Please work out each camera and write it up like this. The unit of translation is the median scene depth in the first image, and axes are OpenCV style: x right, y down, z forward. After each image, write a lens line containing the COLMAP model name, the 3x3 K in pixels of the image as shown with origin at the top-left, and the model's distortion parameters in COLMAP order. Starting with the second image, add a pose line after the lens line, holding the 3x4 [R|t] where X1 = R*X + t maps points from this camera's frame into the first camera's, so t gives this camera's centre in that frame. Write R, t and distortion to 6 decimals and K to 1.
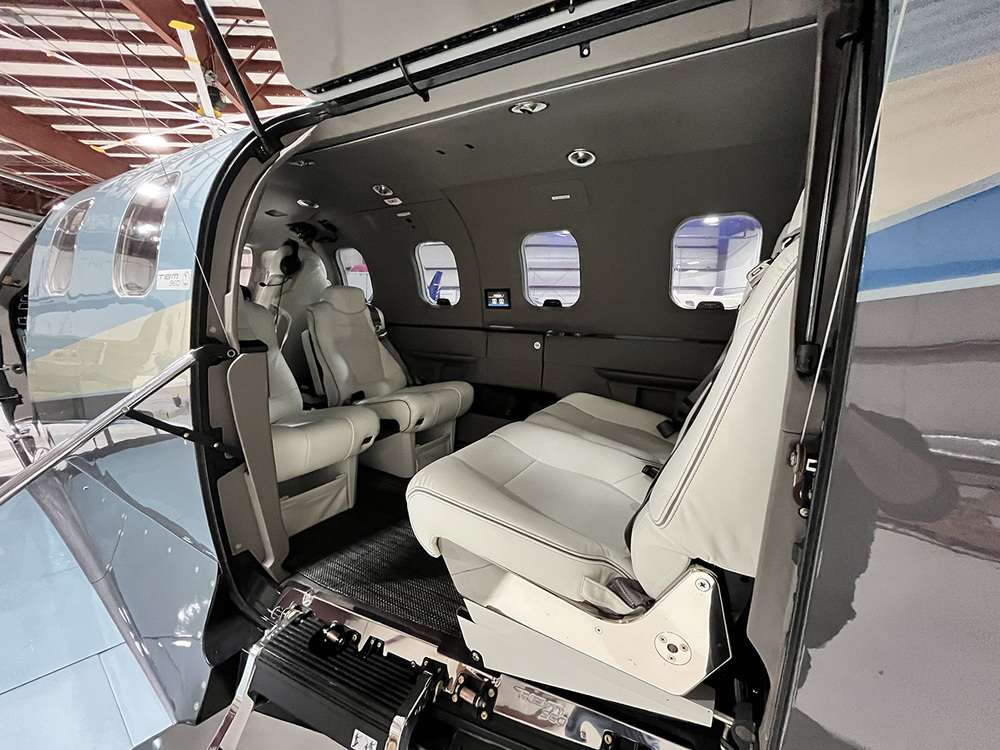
lens RADIAL K [[403.1, 0, 500.0], [0, 403.1, 375.0], [0, 0, 1]] dist [-0.002523, -0.000412]
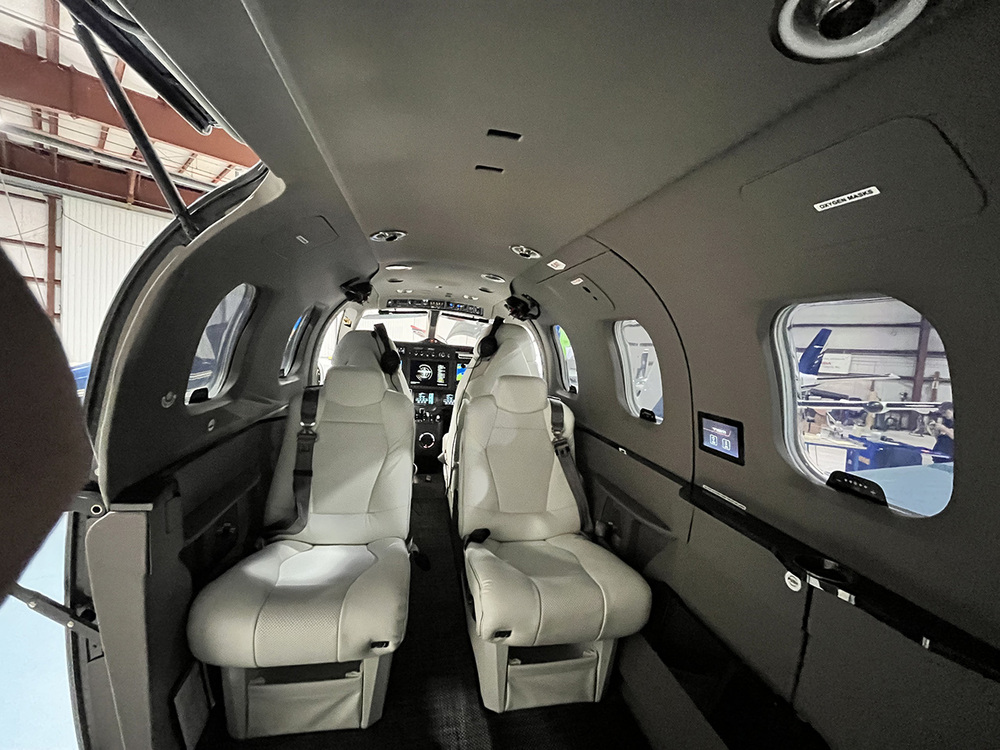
lens RADIAL K [[402.1, 0, 500.0], [0, 402.1, 375.0], [0, 0, 1]] dist [0.011636, -0.000058]
pose [[0.658016, 0.085361, -0.748150, 0.234758], [-0.181605, 0.982216, -0.047659, -0.255969], [0.730776, 0.167228, 0.661816, 0.649891]]
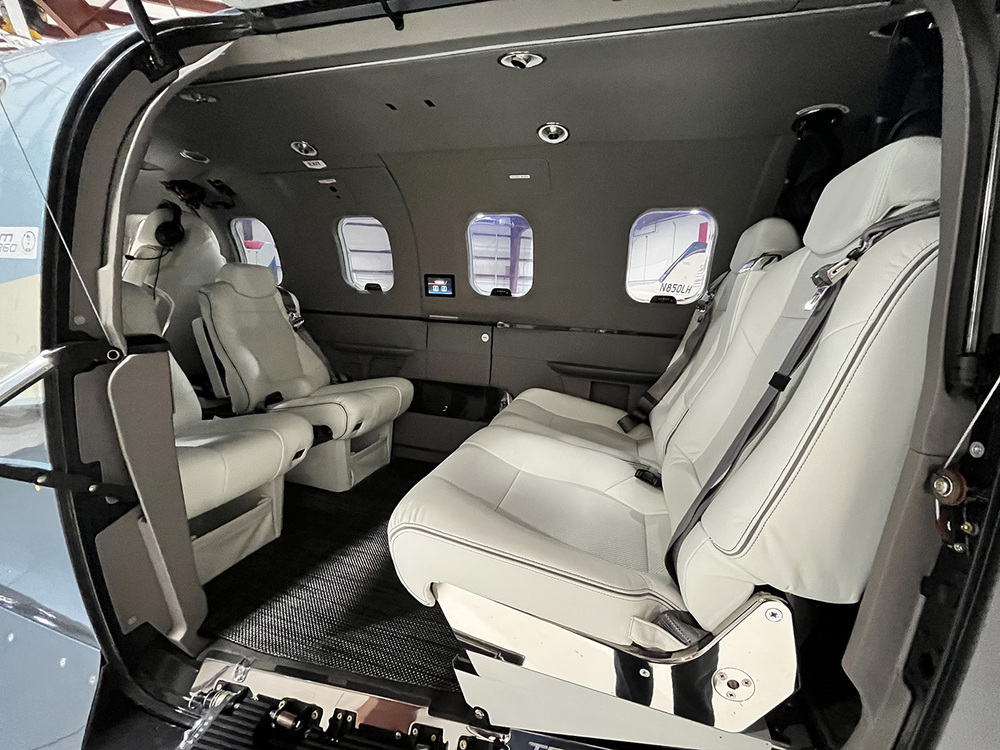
lens RADIAL K [[403.1, 0, 500.0], [0, 403.1, 375.0], [0, 0, 1]] dist [-0.002523, -0.000412]
pose [[0.972636, -0.018945, 0.231561, -0.116899], [0.011917, 0.999426, 0.031712, -0.021042], [-0.232029, -0.028084, 0.972303, 0.111572]]
